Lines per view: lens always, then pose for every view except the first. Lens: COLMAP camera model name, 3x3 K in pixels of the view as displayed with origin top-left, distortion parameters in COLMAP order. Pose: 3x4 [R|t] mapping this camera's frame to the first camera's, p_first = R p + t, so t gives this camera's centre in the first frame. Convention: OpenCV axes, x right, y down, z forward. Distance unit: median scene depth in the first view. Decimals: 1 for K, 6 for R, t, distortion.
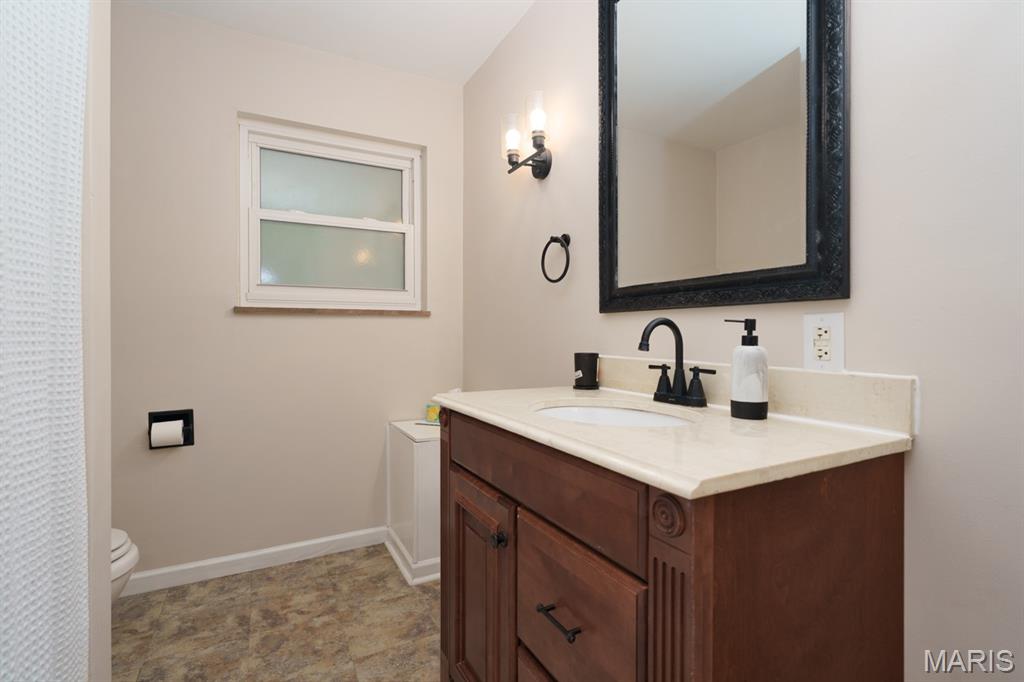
lens RADIAL K [[485.6, 0, 518.0], [0, 485.6, 338.6], [0, 0, 1]] dist [-0.000175, 0.000712]
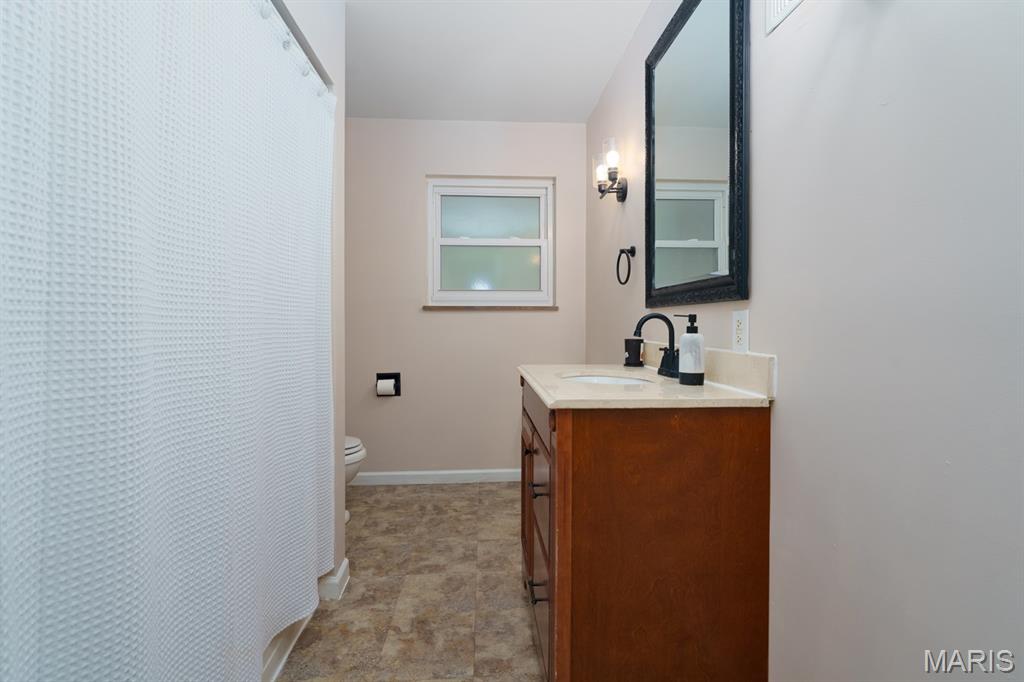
lens RADIAL K [[467.7, 0, 513.2], [0, 467.7, 333.5], [0, 0, 1]] dist [-0.005583, -0.000058]
pose [[0.913900, 0.009449, -0.405829, 0.310815], [-0.004840, 0.999912, 0.012382, 0.000501], [0.405911, -0.009351, 0.913865, -0.251508]]
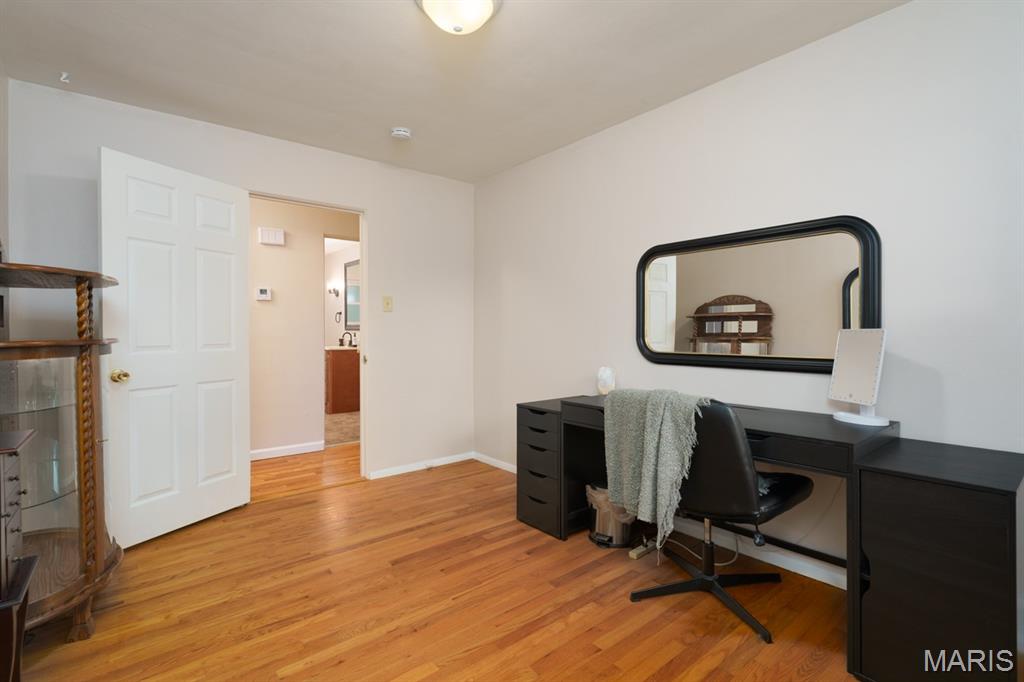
lens RADIAL K [[467.7, 0, 513.2], [0, 467.7, 333.5], [0, 0, 1]] dist [-0.005583, -0.000058]
pose [[0.979868, -0.001751, 0.199637, 0.774864], [0.002327, 0.999994, -0.002650, -0.004484], [-0.199631, 0.003062, 0.979866, -3.409618]]
